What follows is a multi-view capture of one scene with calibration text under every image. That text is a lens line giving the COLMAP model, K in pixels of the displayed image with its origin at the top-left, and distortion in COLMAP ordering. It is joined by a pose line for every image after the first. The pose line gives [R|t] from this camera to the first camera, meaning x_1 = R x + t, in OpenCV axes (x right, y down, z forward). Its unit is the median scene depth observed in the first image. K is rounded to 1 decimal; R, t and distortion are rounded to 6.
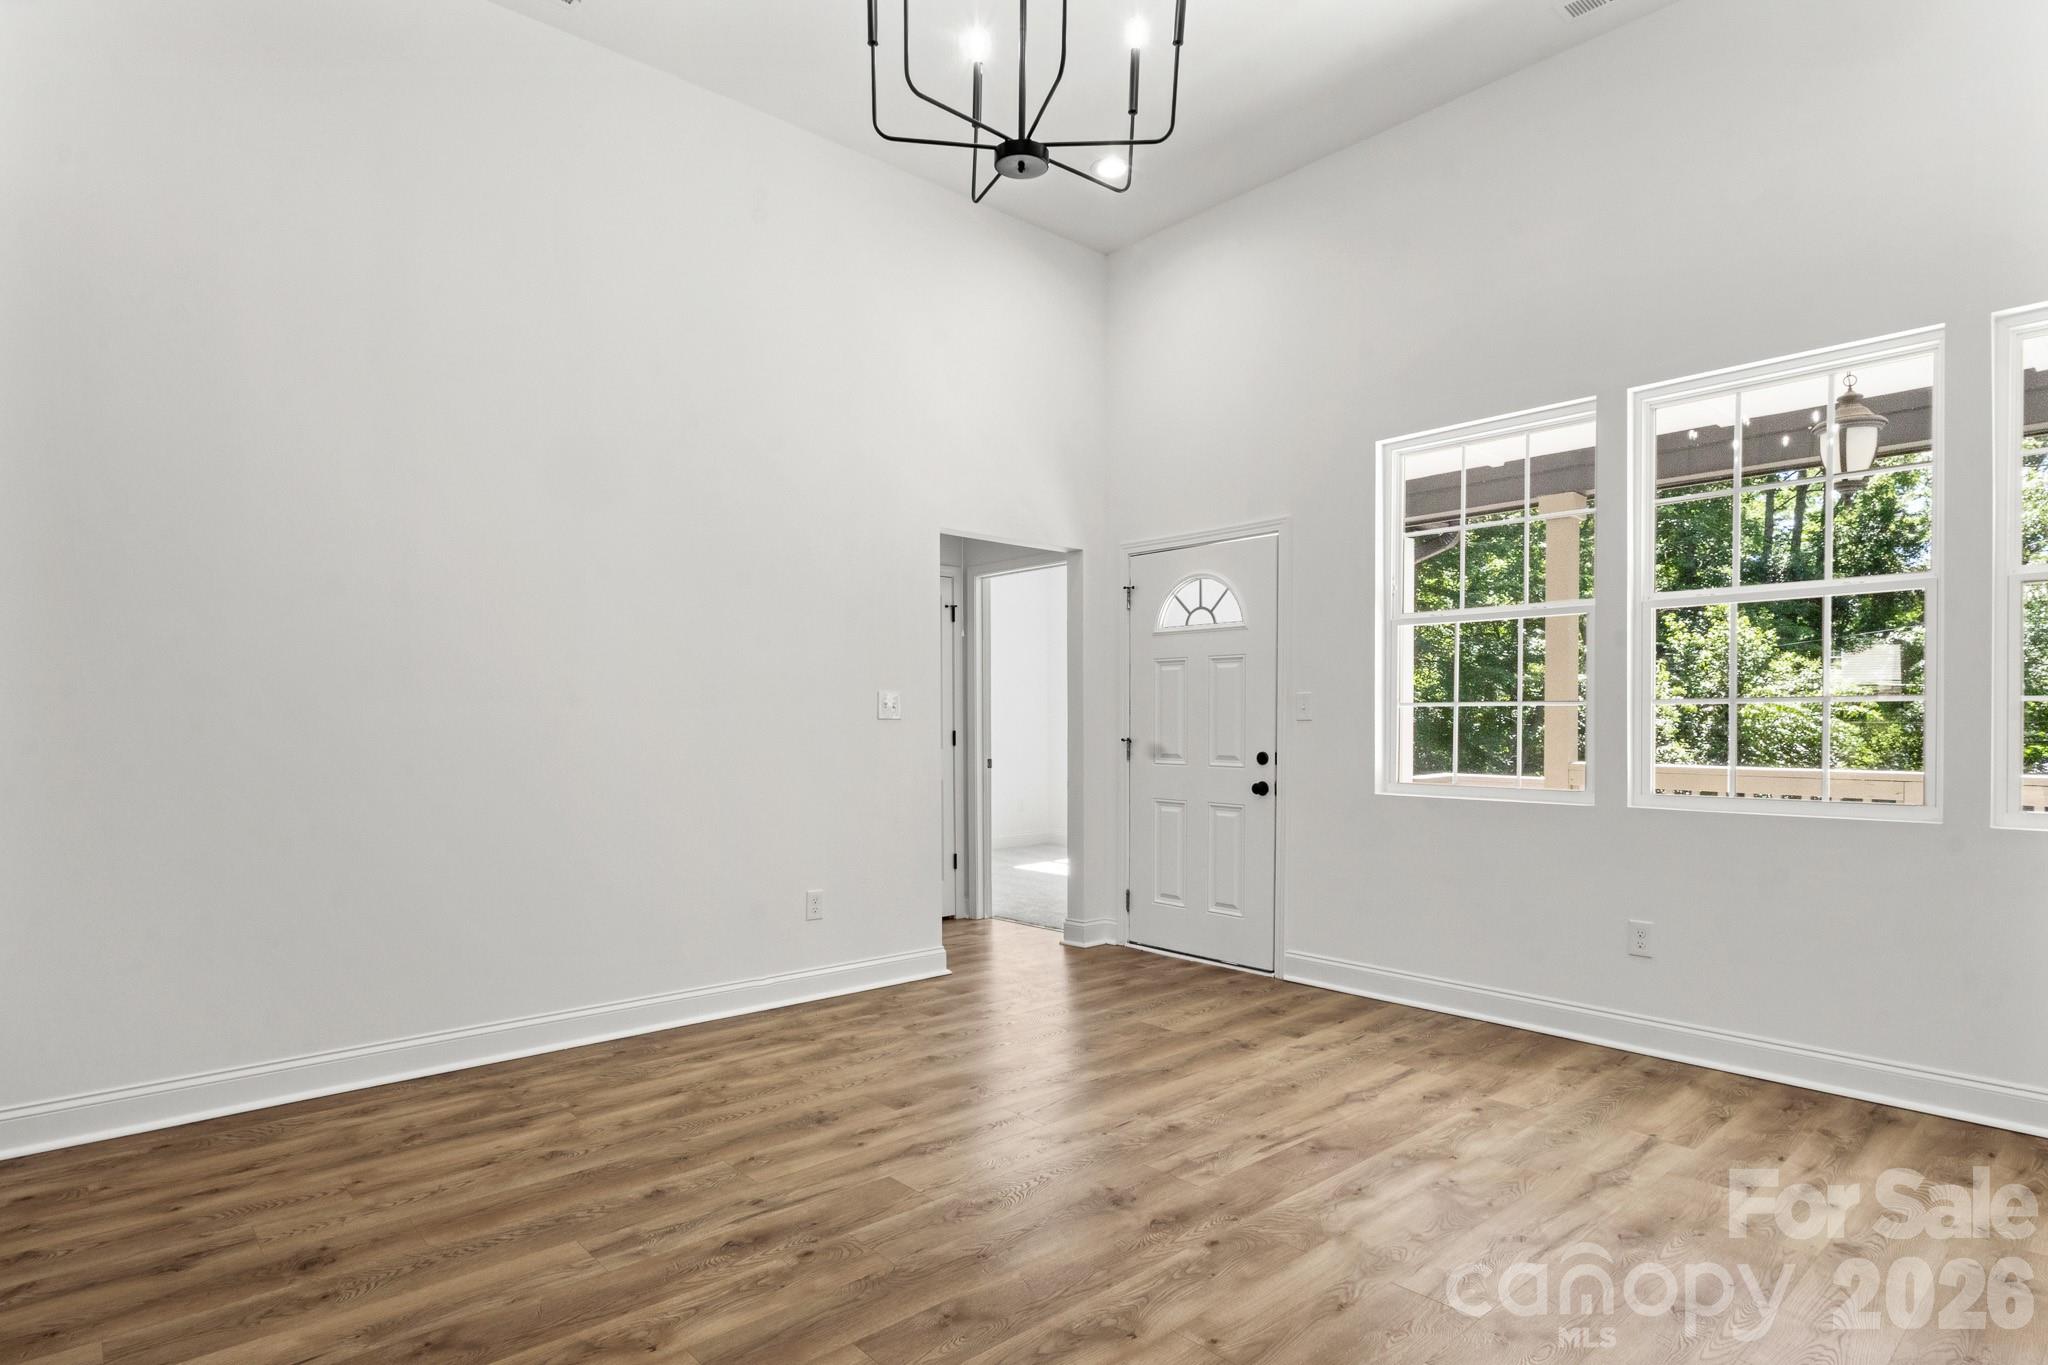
lens RADIAL K [[1091.3, 0, 1019.1], [0, 1091.3, 700.5], [0, 0, 1]] dist [-0.001417, -0.000402]
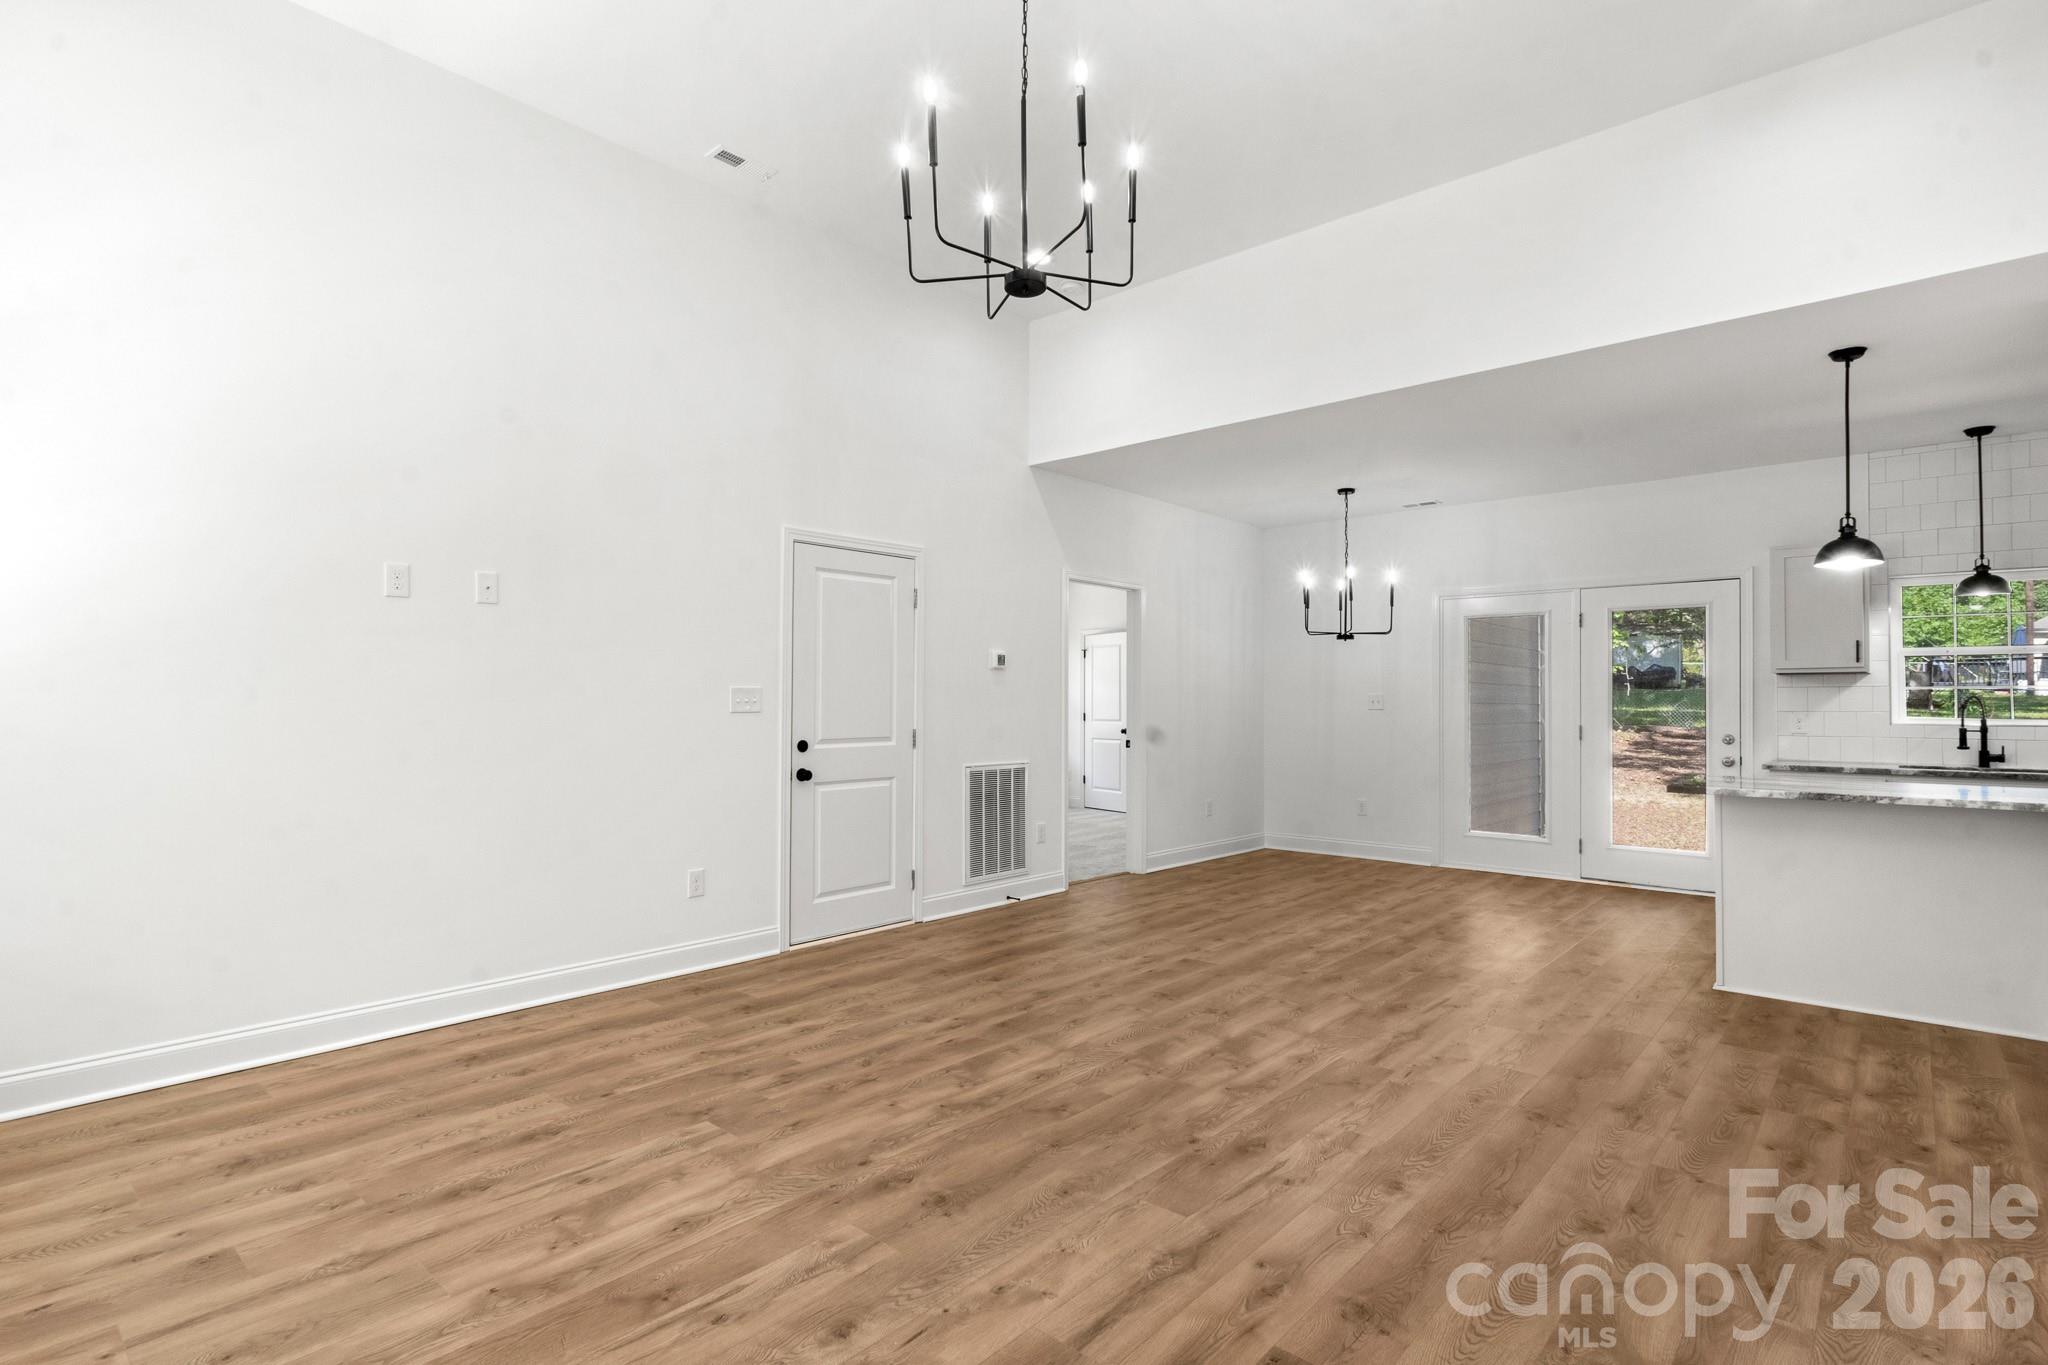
lens RADIAL K [[996.8, 0, 1024.0], [0, 996.8, 682.5], [0, 0, 1]] dist [0.000048, 0.000260]
pose [[-0.993389, -0.004093, -0.114726, 0.110650], [0.000569, 0.999177, -0.040566, 0.019940], [0.114797, -0.040363, -0.992569, 1.770310]]
